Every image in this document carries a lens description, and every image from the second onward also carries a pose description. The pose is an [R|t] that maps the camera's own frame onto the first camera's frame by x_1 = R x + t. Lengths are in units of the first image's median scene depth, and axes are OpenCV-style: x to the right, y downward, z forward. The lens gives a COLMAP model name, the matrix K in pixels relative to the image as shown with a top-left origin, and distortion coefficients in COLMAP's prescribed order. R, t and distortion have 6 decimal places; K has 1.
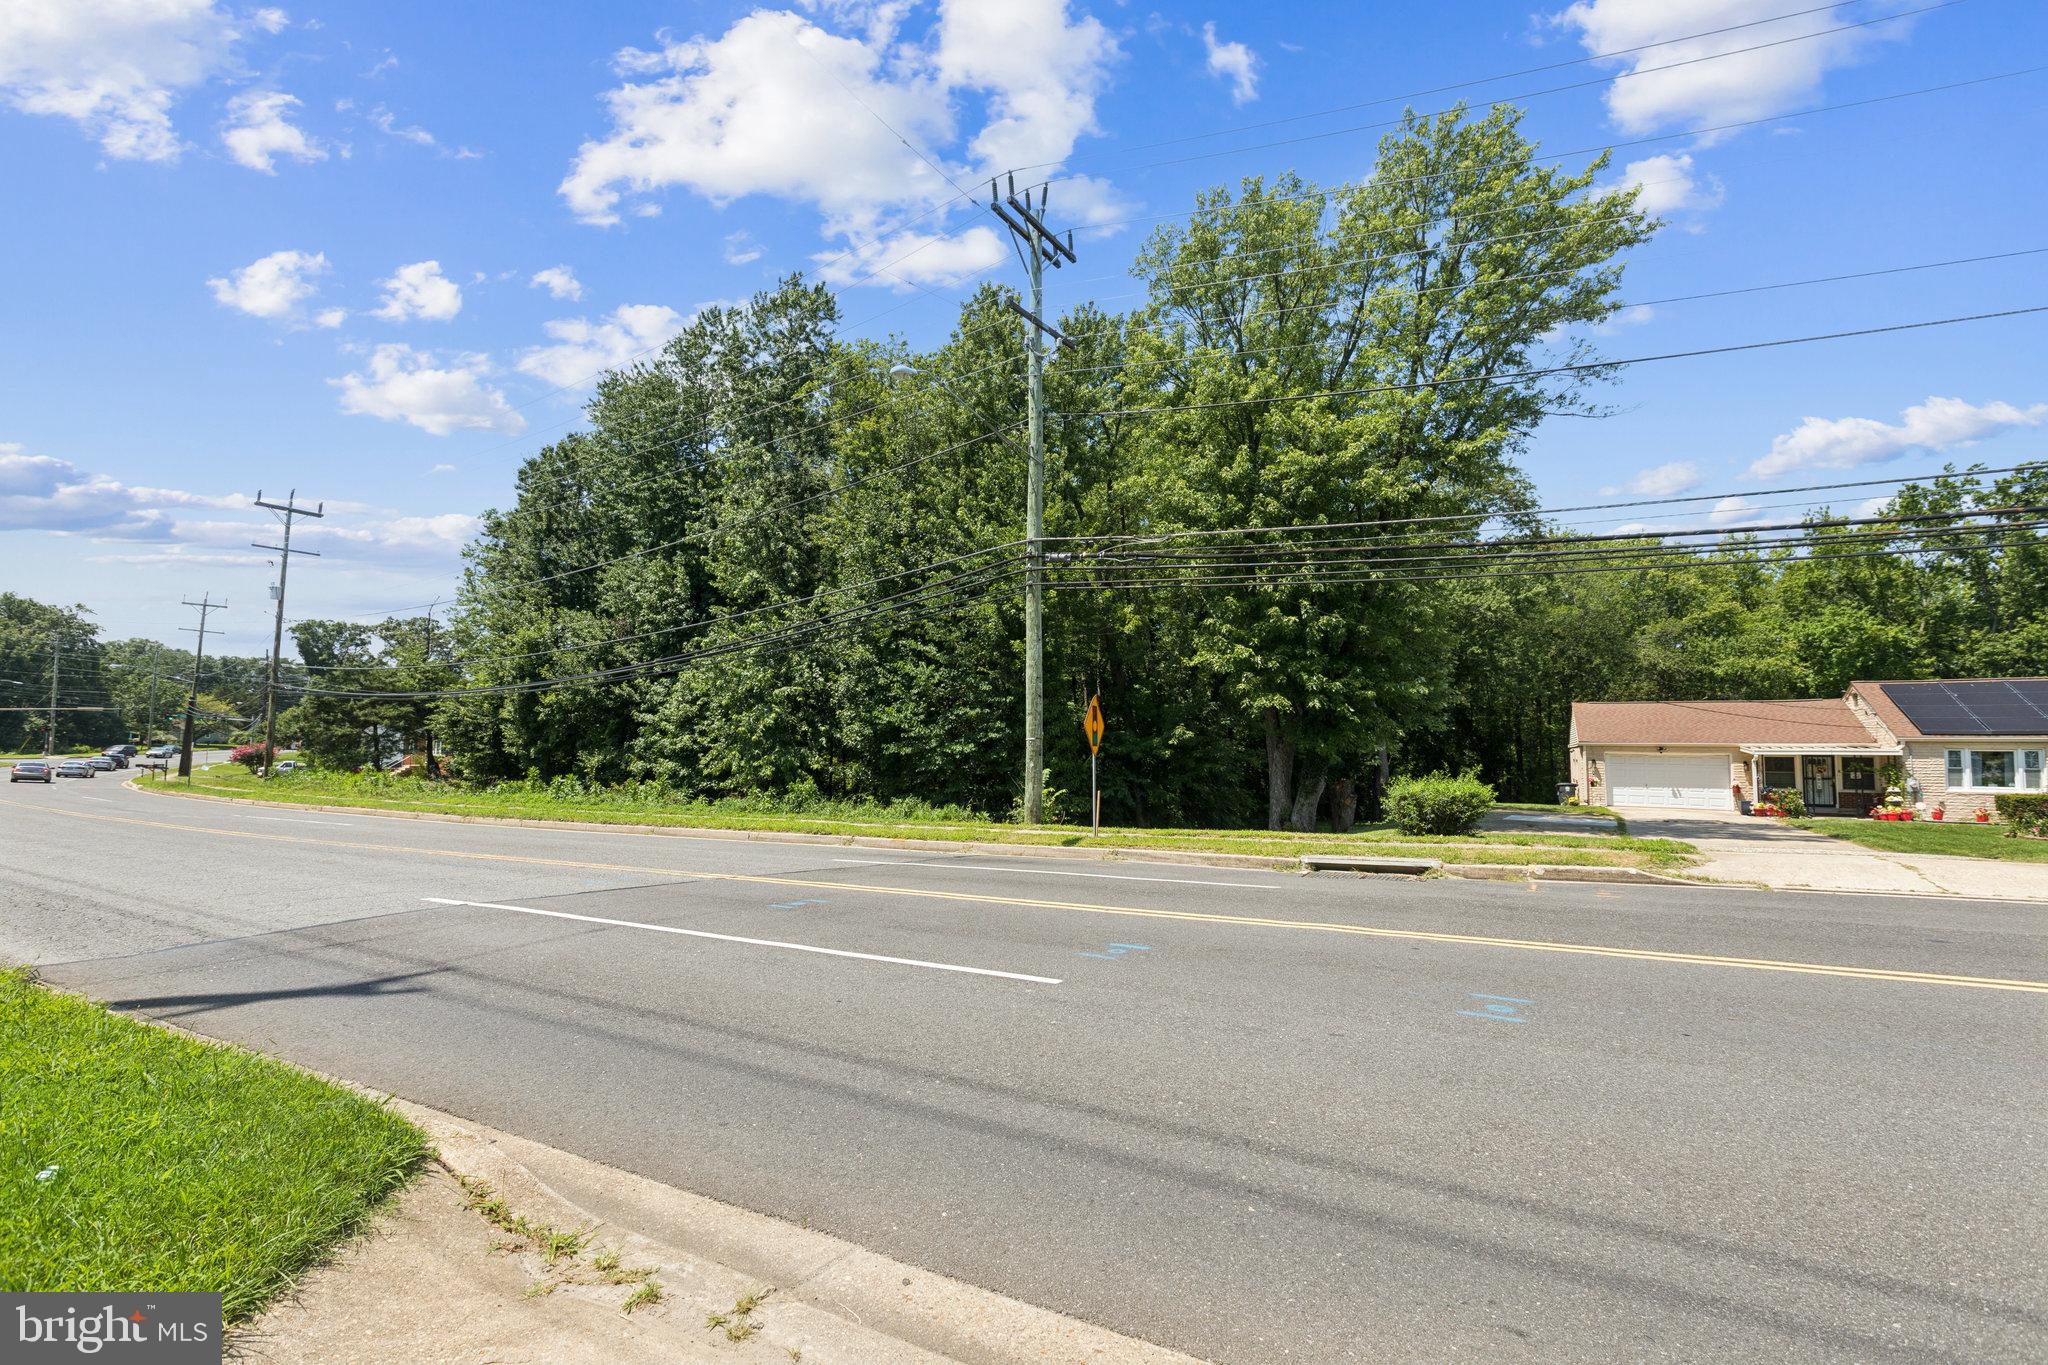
lens RADIAL K [[910.3, 0, 1018.5], [0, 910.3, 691.4], [0, 0, 1]] dist [0.000965, -0.000590]
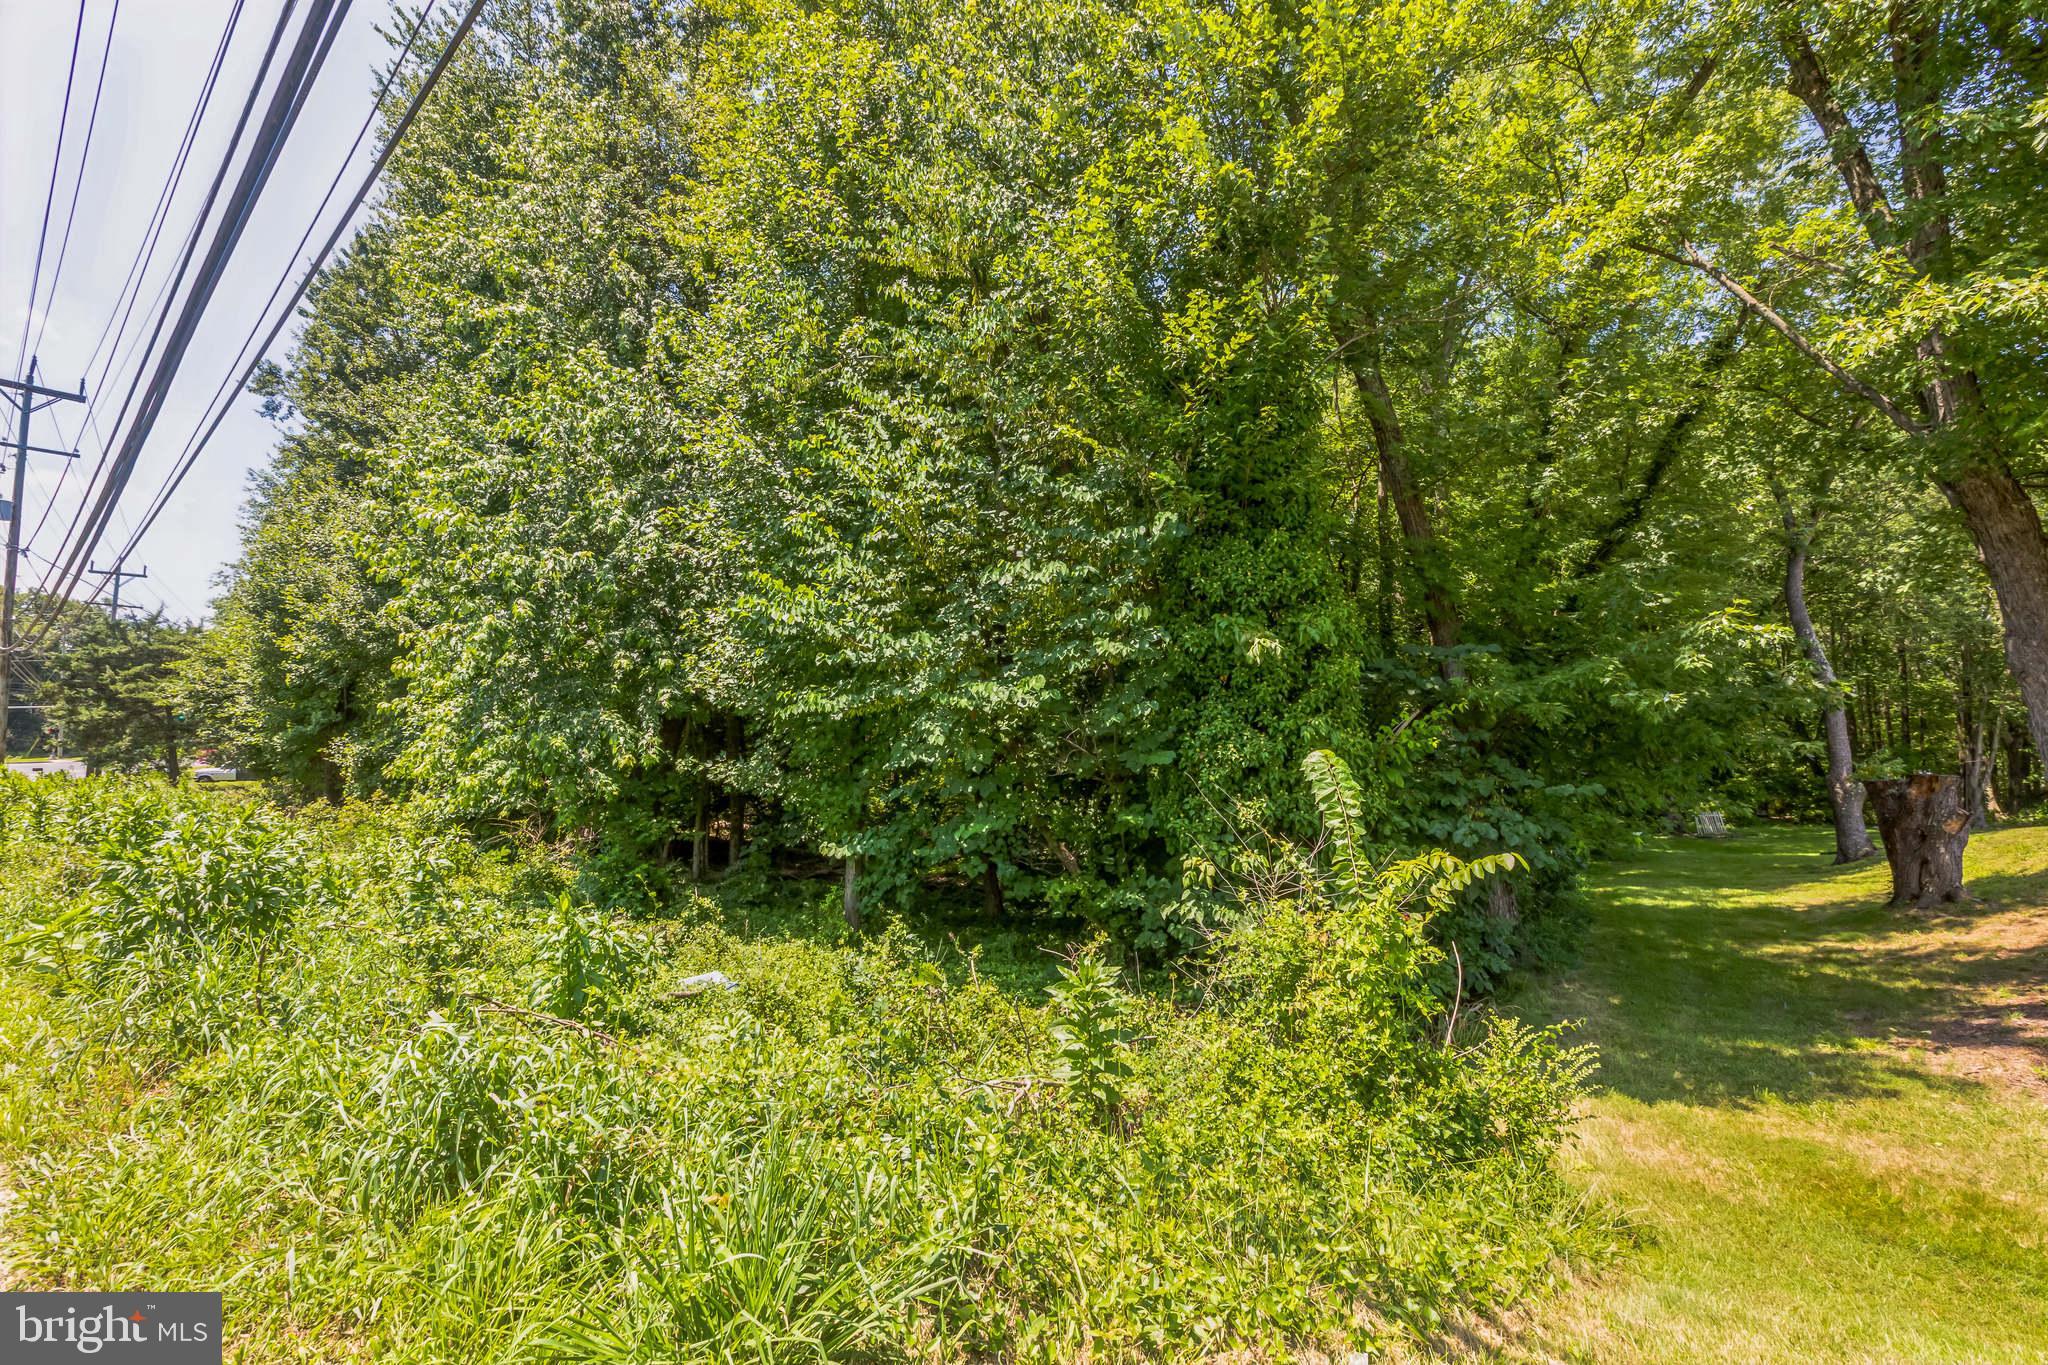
lens RADIAL K [[910.3, 0, 1018.5], [0, 910.3, 691.4], [0, 0, 1]] dist [0.000965, -0.000590]
pose [[0.995644, -0.020919, -0.090858, -0.023350], [0.021979, 0.999701, 0.010679, 0.044153], [0.090607, -0.012629, 0.995807, 0.526063]]
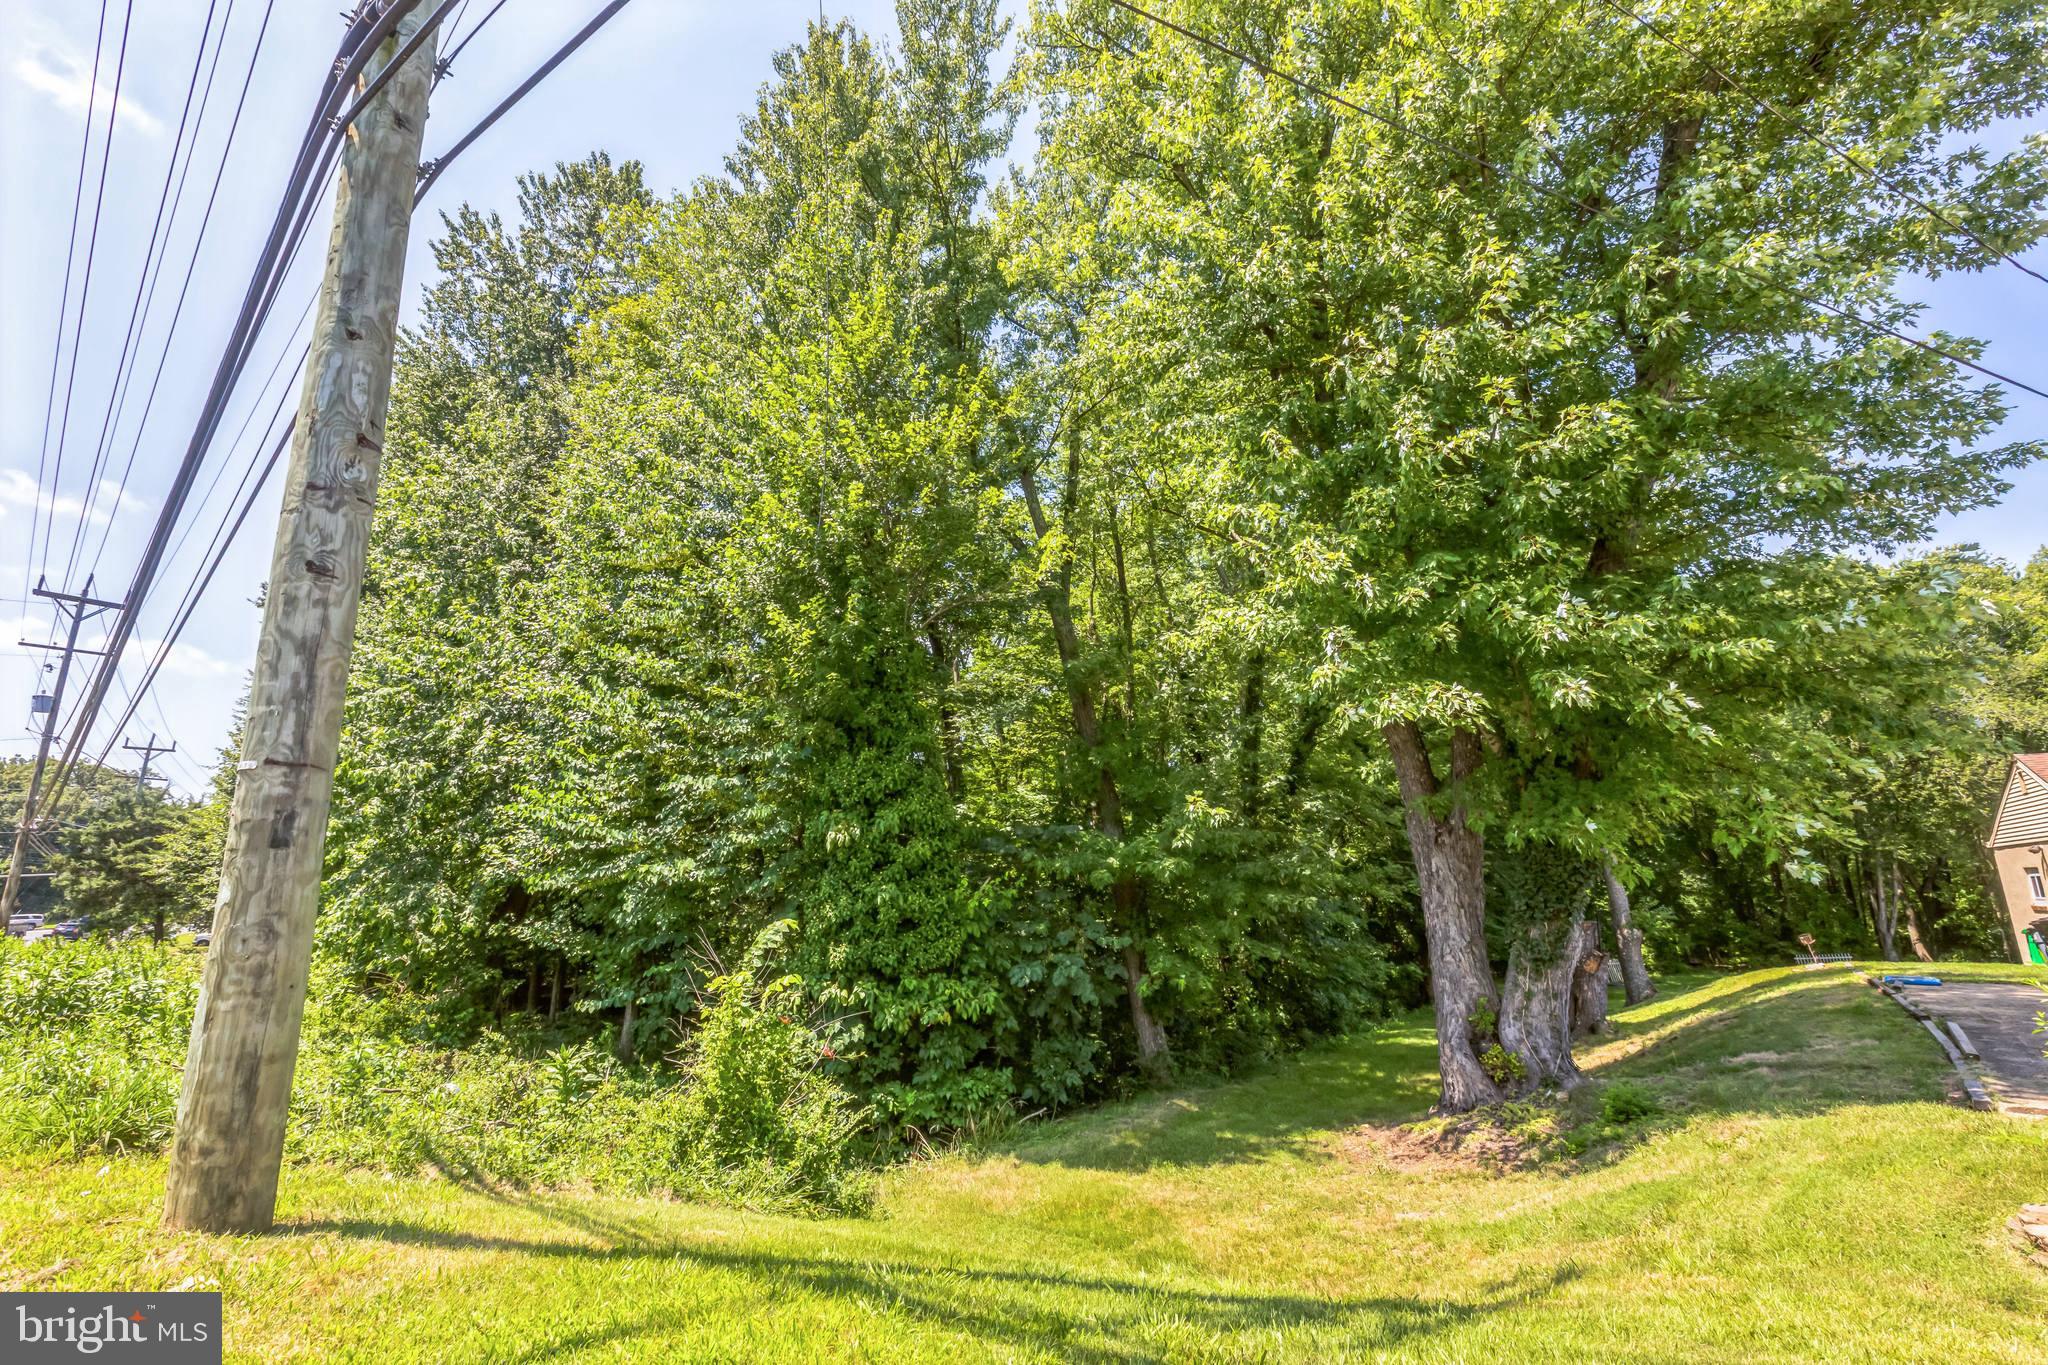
lens RADIAL K [[910.3, 0, 1018.5], [0, 910.3, 691.4], [0, 0, 1]] dist [0.000965, -0.000590]
pose [[0.992364, -0.053545, -0.111111, 0.114515], [0.036001, 0.987371, -0.154280, 0.038924], [0.117969, 0.149102, 0.981760, 0.444896]]
